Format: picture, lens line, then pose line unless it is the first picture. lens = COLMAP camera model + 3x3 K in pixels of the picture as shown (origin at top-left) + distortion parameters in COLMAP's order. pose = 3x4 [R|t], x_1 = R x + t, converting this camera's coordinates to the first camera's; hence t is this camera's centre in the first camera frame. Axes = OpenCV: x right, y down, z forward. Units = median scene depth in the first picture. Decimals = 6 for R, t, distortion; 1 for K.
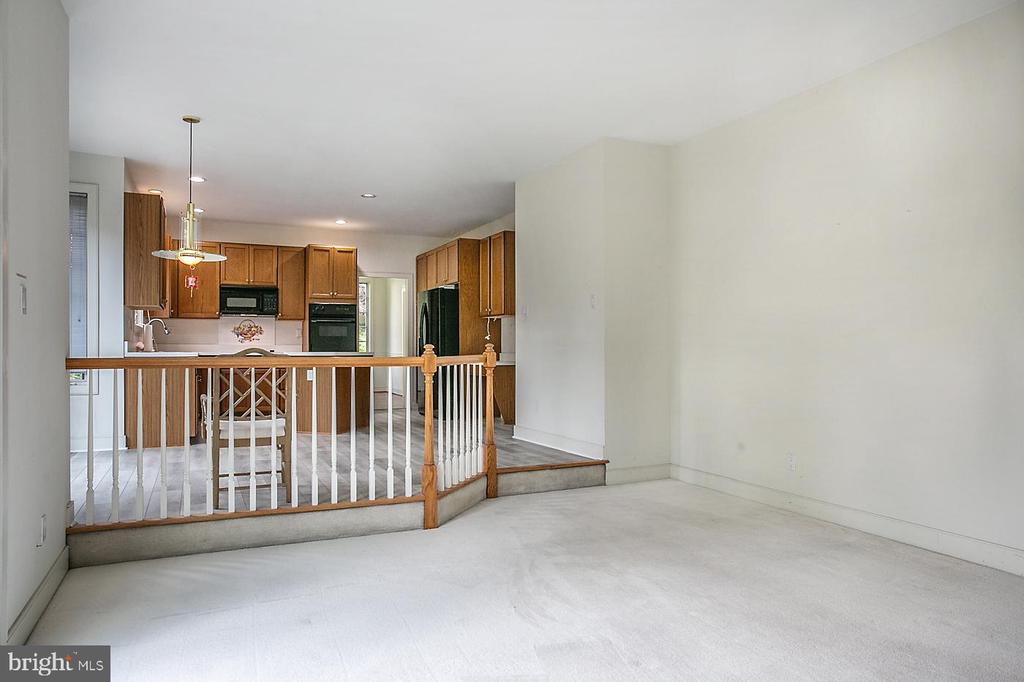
lens RADIAL K [[698.8, 0, 512.0], [0, 698.8, 341.0], [0, 0, 1]] dist [-0.000639, -0.000175]
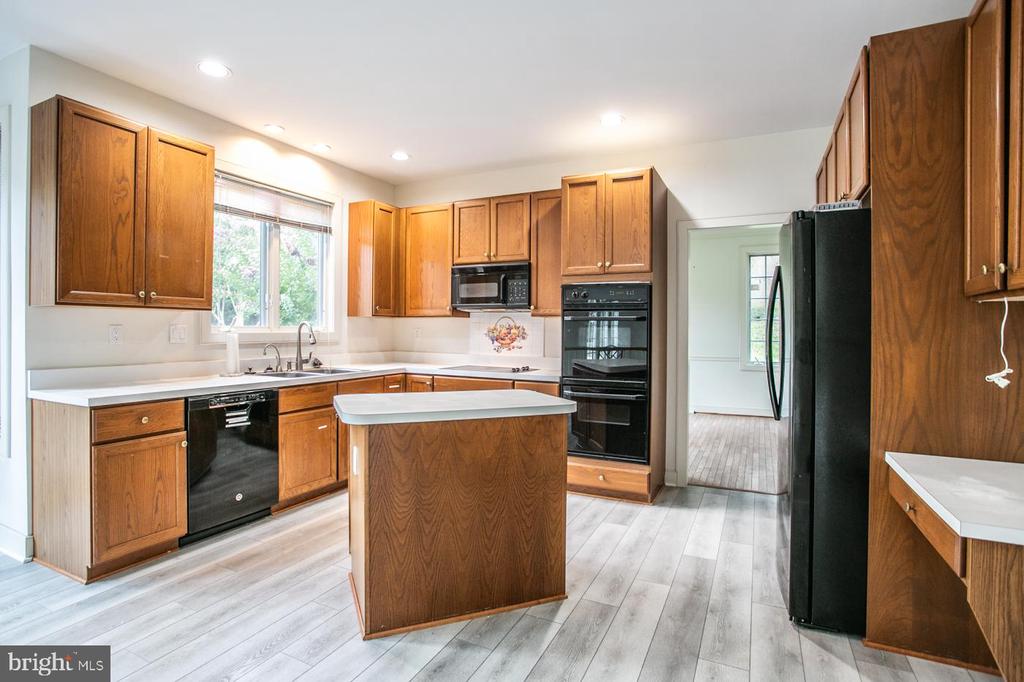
lens RADIAL K [[510.4, 0, 512.0], [0, 510.4, 331.2], [0, 0, 1]] dist [-0.075176, 0.035002]
pose [[0.642232, 0.008038, -0.766469, -0.012254], [0.001349, 0.999932, 0.011617, -0.022996], [0.766509, -0.008495, 0.642177, 0.716115]]
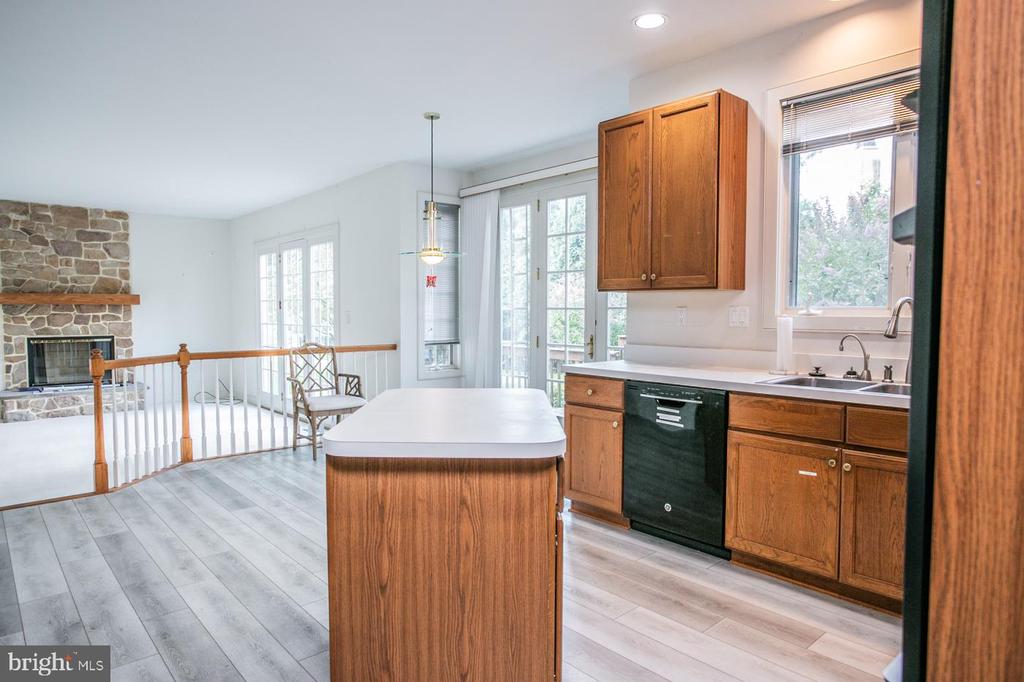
lens RADIAL K [[627.0, 0, 512.3], [0, 627.0, 344.8], [0, 0, 1]] dist [-0.063758, 0.051959]
pose [[-0.955083, 0.019387, -0.295703, -0.176475], [0.005014, 0.998772, 0.049288, -0.019704], [0.296296, 0.045591, -0.954007, 1.059451]]
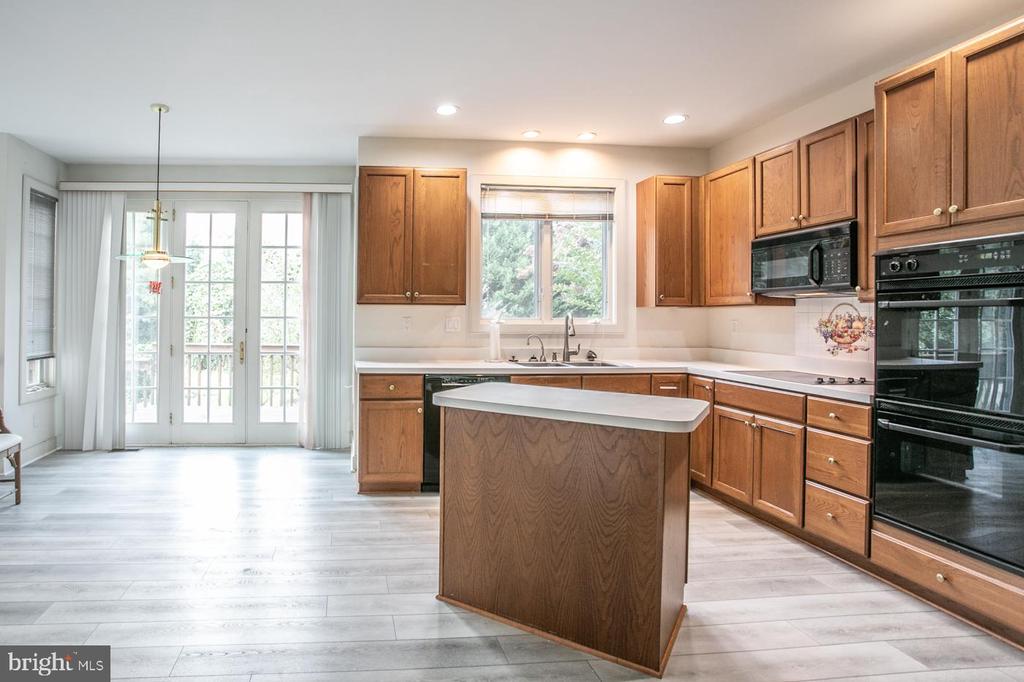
lens RADIAL K [[546.6, 0, 379.1], [0, 546.6, 309.5], [0, 0, 1]] dist [-0.081738, 0.025296]
pose [[-0.344936, -0.015832, -0.938493, 0.033115], [0.004122, 0.999823, -0.018382, -0.022094], [0.938617, -0.010209, -0.344809, 0.854996]]
